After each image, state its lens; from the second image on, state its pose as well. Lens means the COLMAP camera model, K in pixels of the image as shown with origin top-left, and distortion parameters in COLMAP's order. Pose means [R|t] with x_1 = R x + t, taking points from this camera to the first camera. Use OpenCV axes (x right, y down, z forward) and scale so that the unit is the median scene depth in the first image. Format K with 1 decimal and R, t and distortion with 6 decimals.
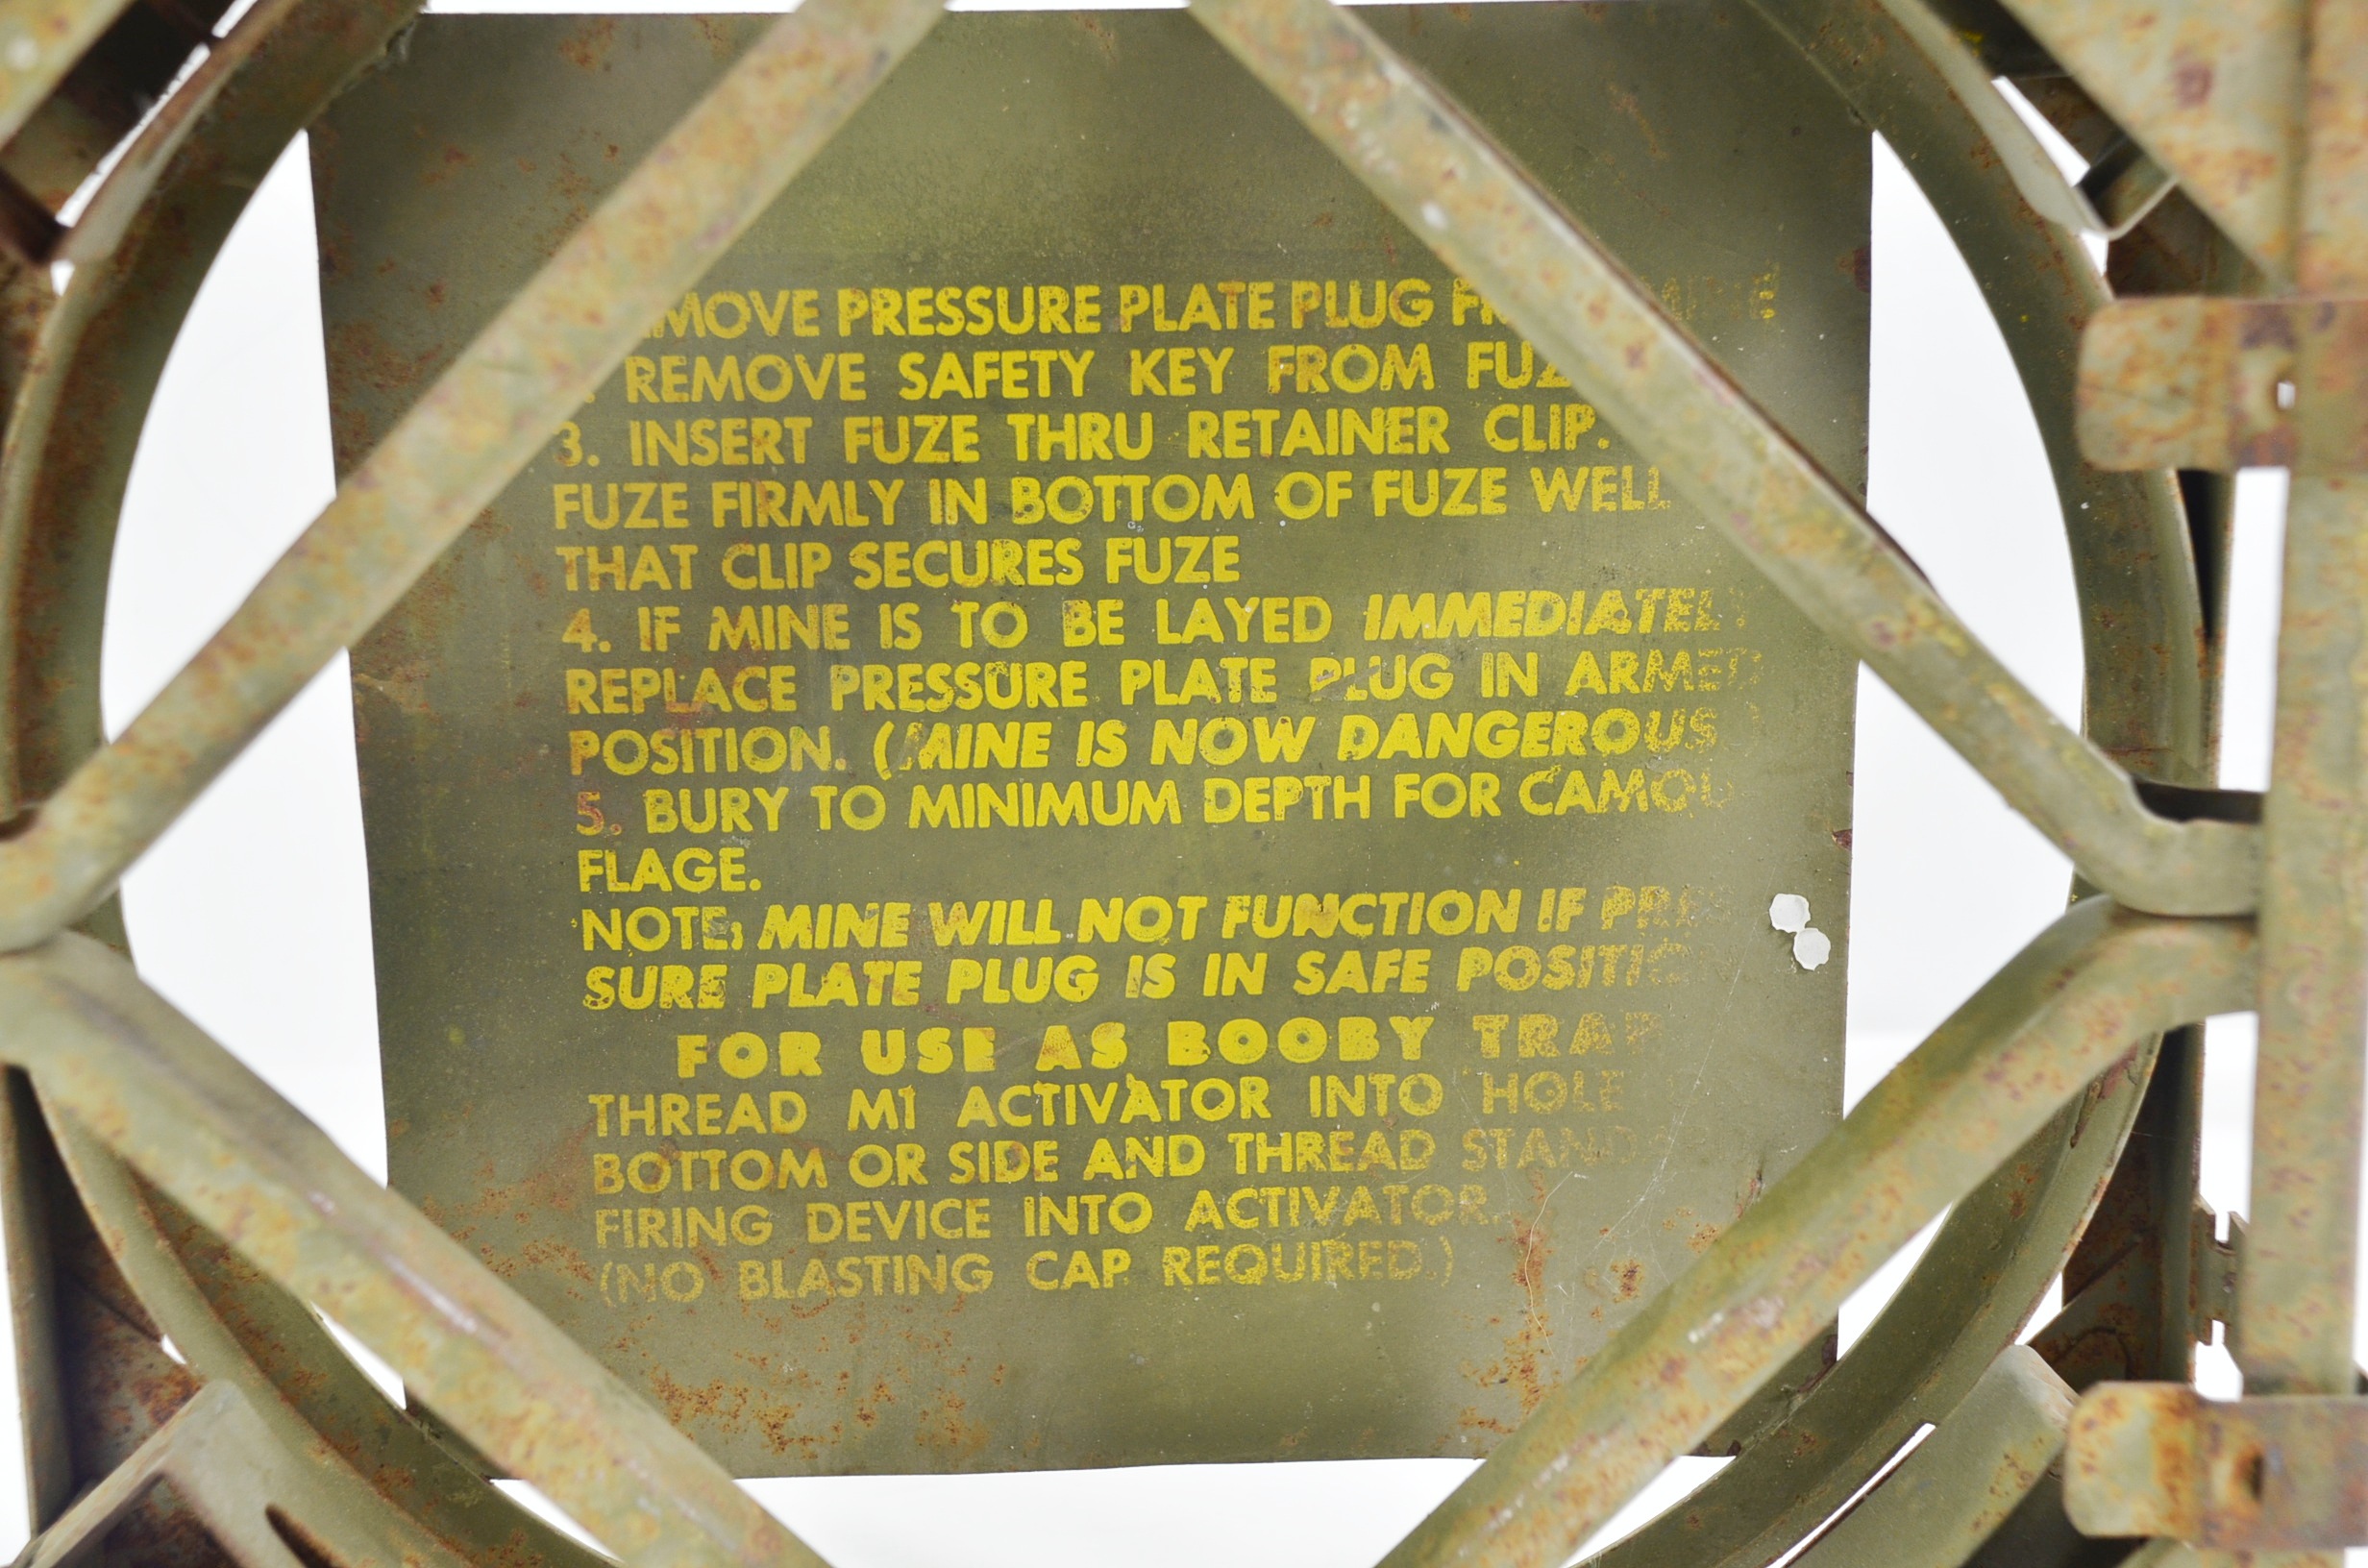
lens RADIAL K [[3490.0, 0, 1190.1], [0, 3490.0, 784.9], [0, 0, 1]] dist [0.178648, 0.000000]
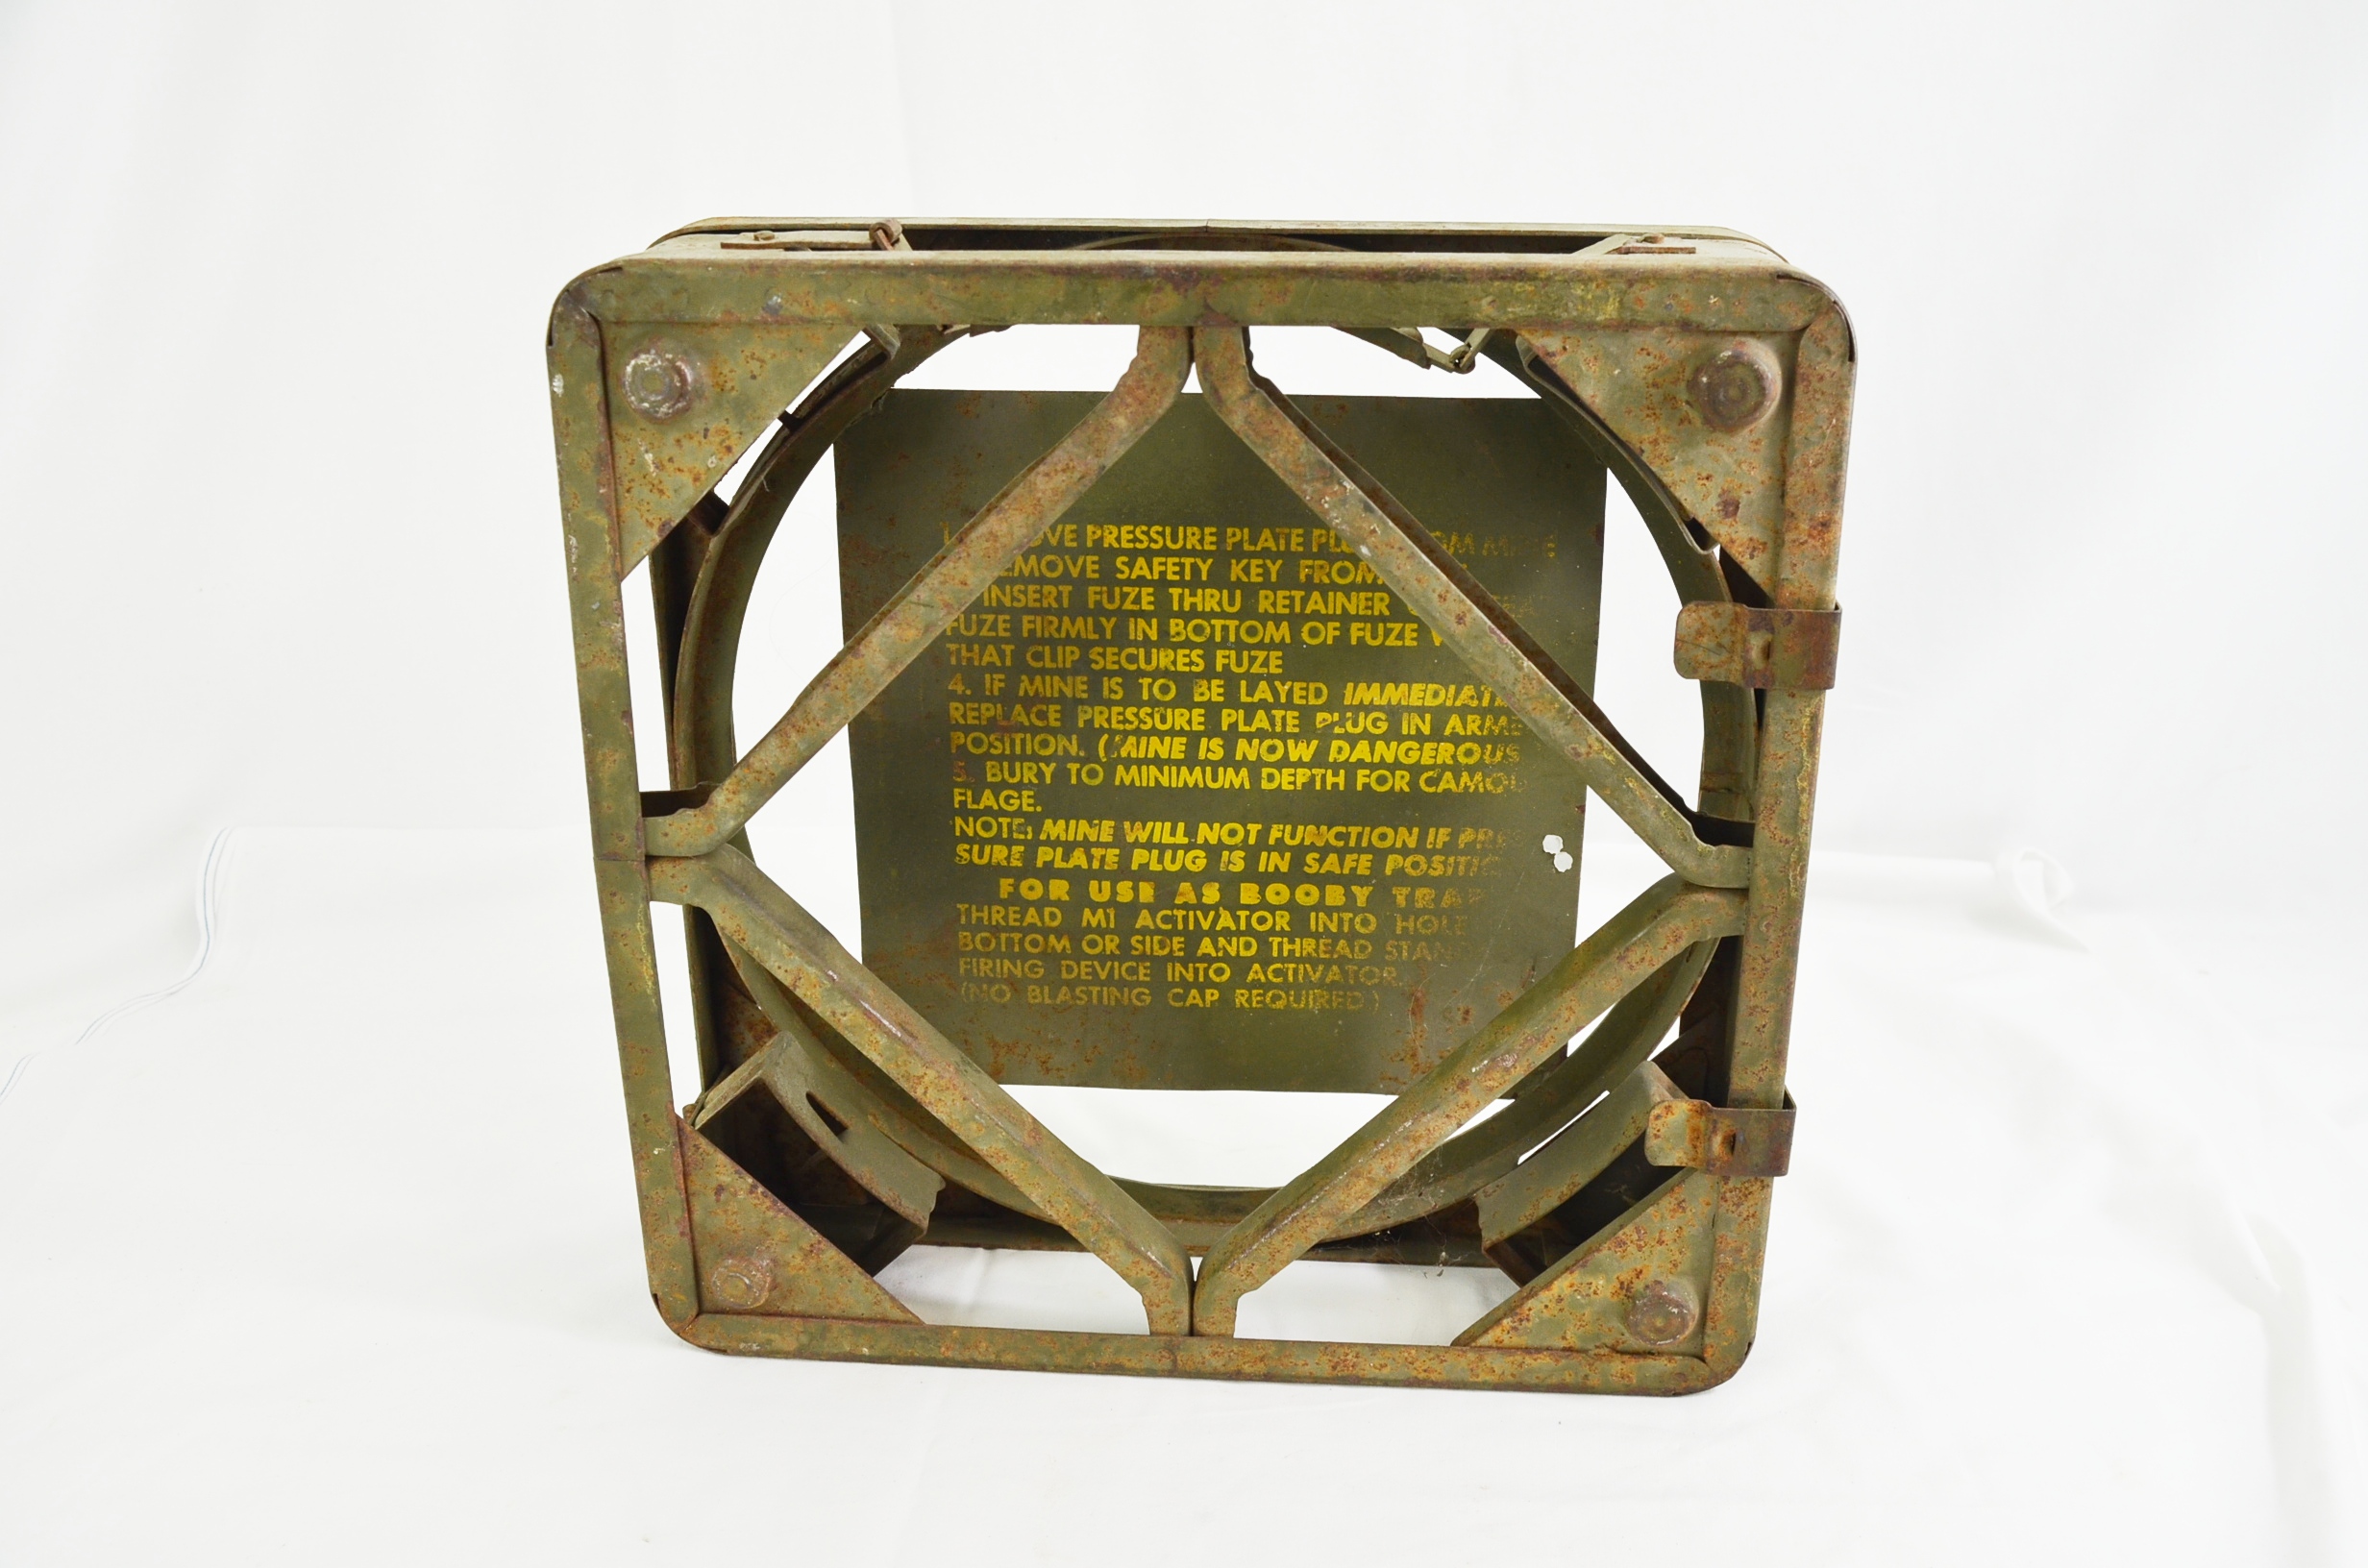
lens RADIAL K [[2150.1, 0, 1182.8], [0, 2150.1, 786.1], [0, 0, 1]] dist [-0.069141, 0.000000]
pose [[0.996502, 0.043882, -0.071126, 0.047378], [-0.034766, 0.991587, 0.124685, -0.144556], [0.075999, -0.121776, 0.989644, -0.226610]]
